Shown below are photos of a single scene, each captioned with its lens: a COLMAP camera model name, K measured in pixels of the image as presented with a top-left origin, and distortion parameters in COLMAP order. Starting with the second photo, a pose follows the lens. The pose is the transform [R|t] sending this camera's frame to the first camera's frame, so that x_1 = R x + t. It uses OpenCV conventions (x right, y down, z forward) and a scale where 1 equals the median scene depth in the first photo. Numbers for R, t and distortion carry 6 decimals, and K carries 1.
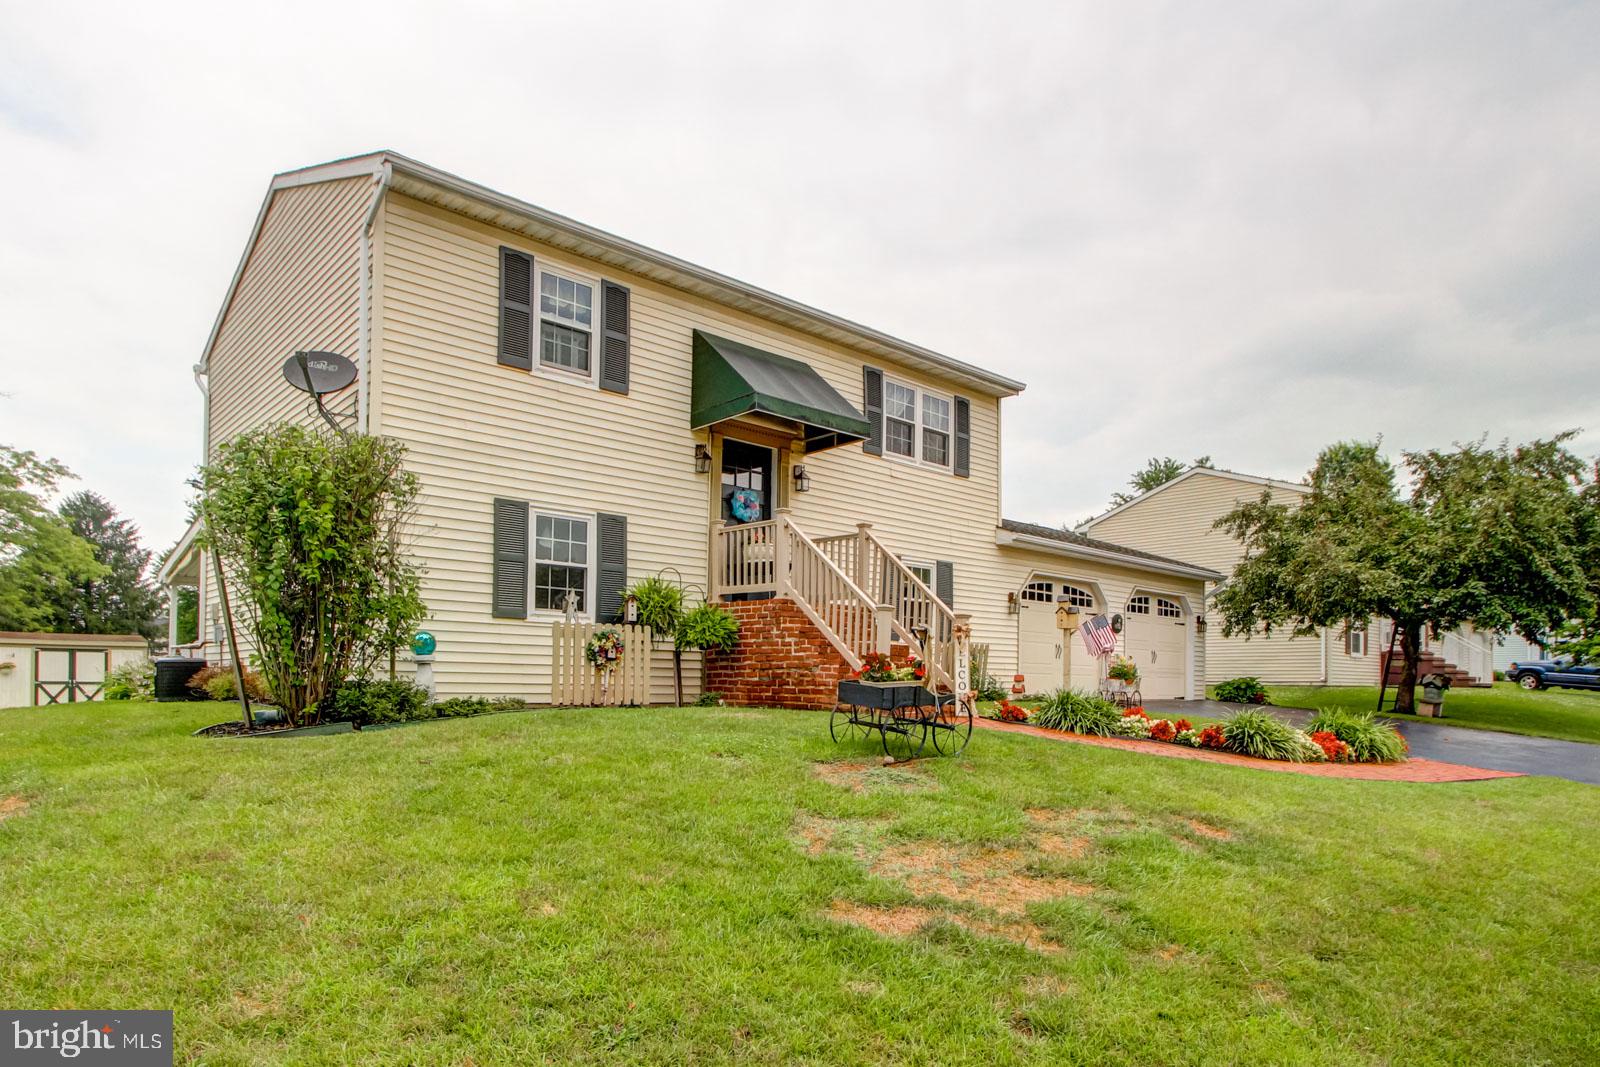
lens RADIAL K [[1014.5, 0, 748.8], [0, 1014.5, 663.4], [0, 0, 1]] dist [-0.073075, 0.102696]
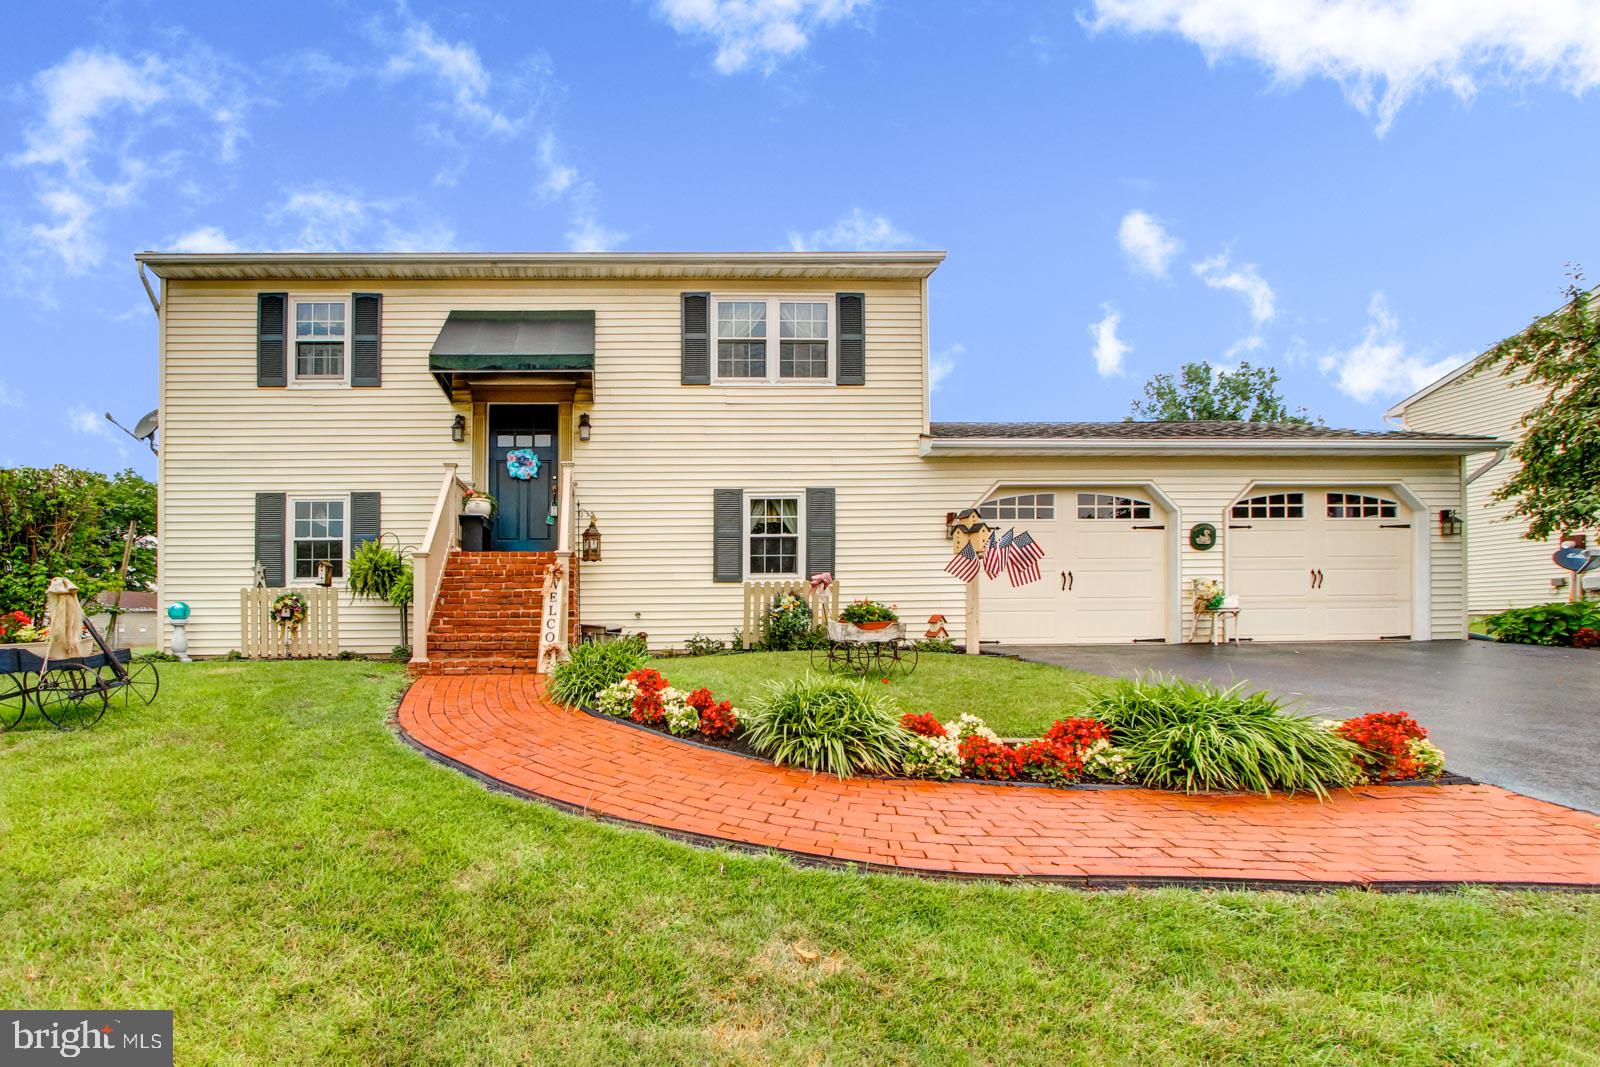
lens RADIAL K [[711.4, 0, 800.0], [0, 711.4, 616.0], [0, 0, 1]] dist [-0.012514, 0.000119]
pose [[0.760696, -0.033289, -0.648254, 0.582362], [0.033327, 0.999370, -0.012213, 0.016593], [0.648252, -0.012314, 0.761326, 0.532092]]
